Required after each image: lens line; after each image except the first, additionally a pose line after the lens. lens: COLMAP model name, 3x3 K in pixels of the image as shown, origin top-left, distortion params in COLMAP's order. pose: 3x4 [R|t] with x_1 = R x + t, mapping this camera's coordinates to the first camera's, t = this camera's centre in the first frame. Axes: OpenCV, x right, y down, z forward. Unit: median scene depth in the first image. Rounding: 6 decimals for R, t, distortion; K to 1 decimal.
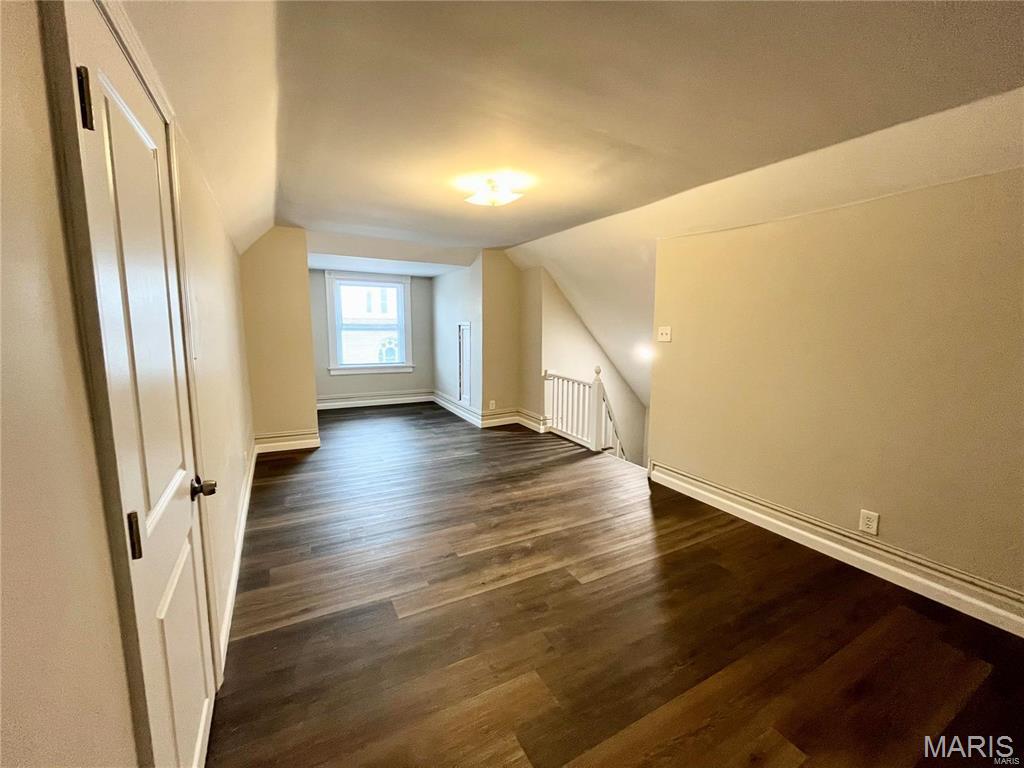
lens RADIAL K [[414.1, 0, 509.0], [0, 414.1, 381.2], [0, 0, 1]] dist [0.001441, -0.000126]
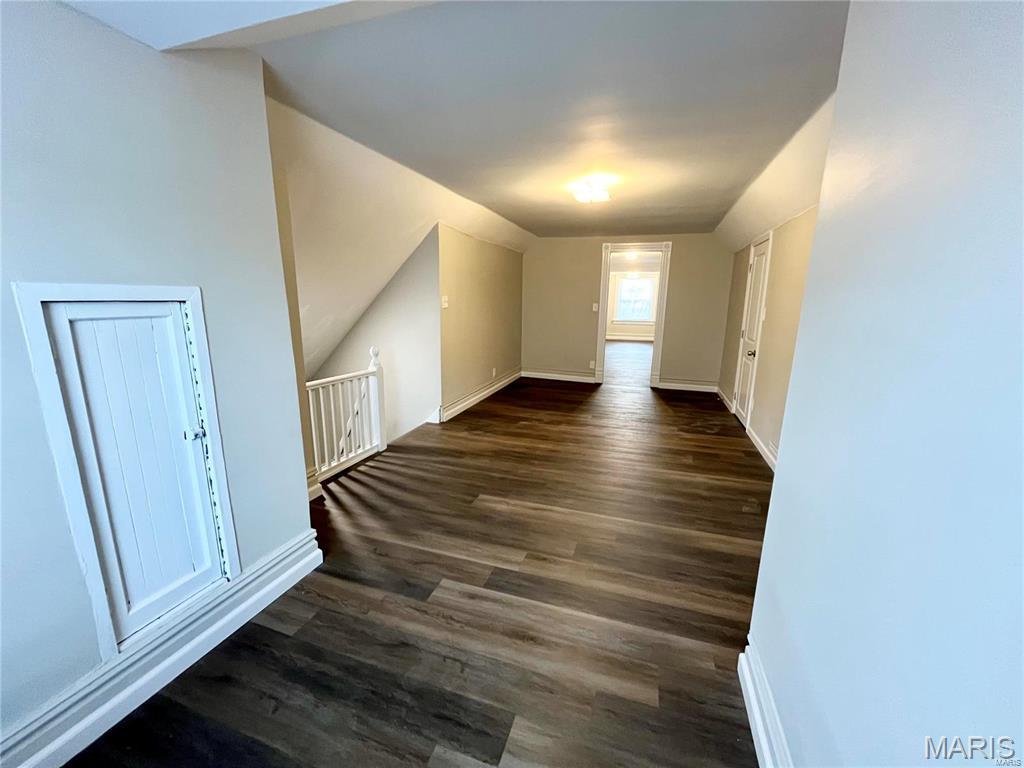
lens RADIAL K [[414.1, 0, 515.9], [0, 414.1, 379.2], [0, 0, 1]] dist [0.001441, -0.000126]
pose [[-0.670695, -0.176636, 0.720394, -0.482803], [0.077362, 0.949275, 0.304782, -0.174529], [-0.737687, 0.260147, -0.623009, 1.147179]]
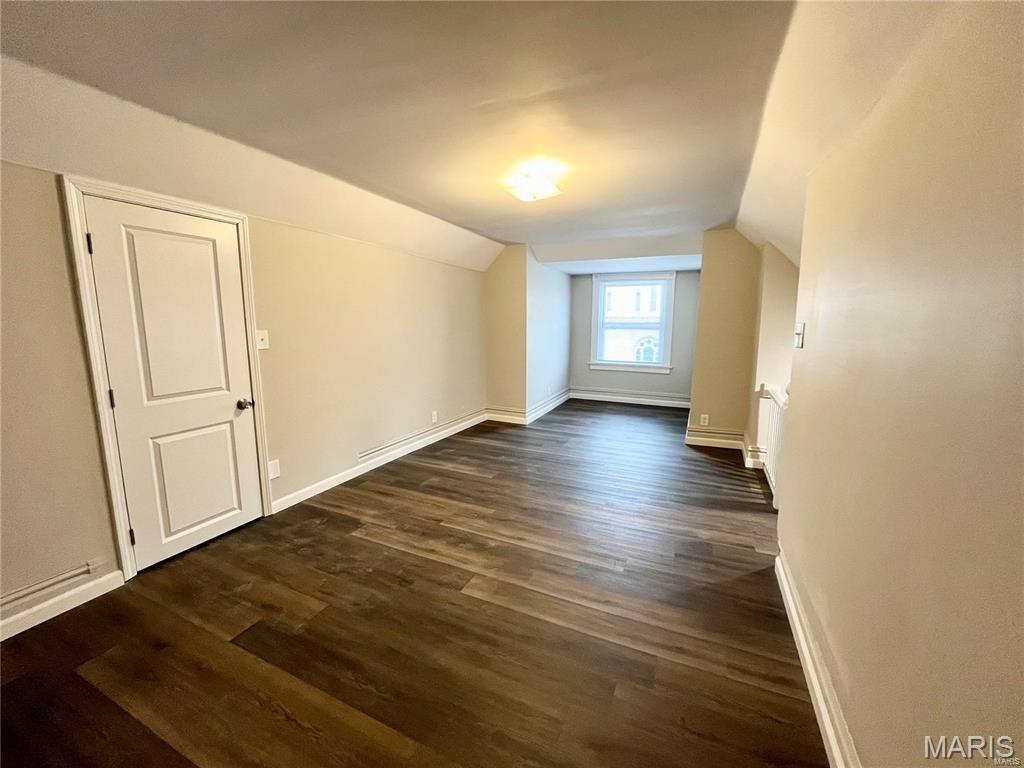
lens RADIAL K [[414.1, 0, 513.8], [0, 414.1, 384.5], [0, 0, 1]] dist [0.001441, -0.000126]
pose [[0.596877, 0.112251, -0.794441, 0.413293], [-0.107214, 0.992443, 0.059677, -0.023210], [0.795137, 0.049556, 0.604402, 0.216522]]
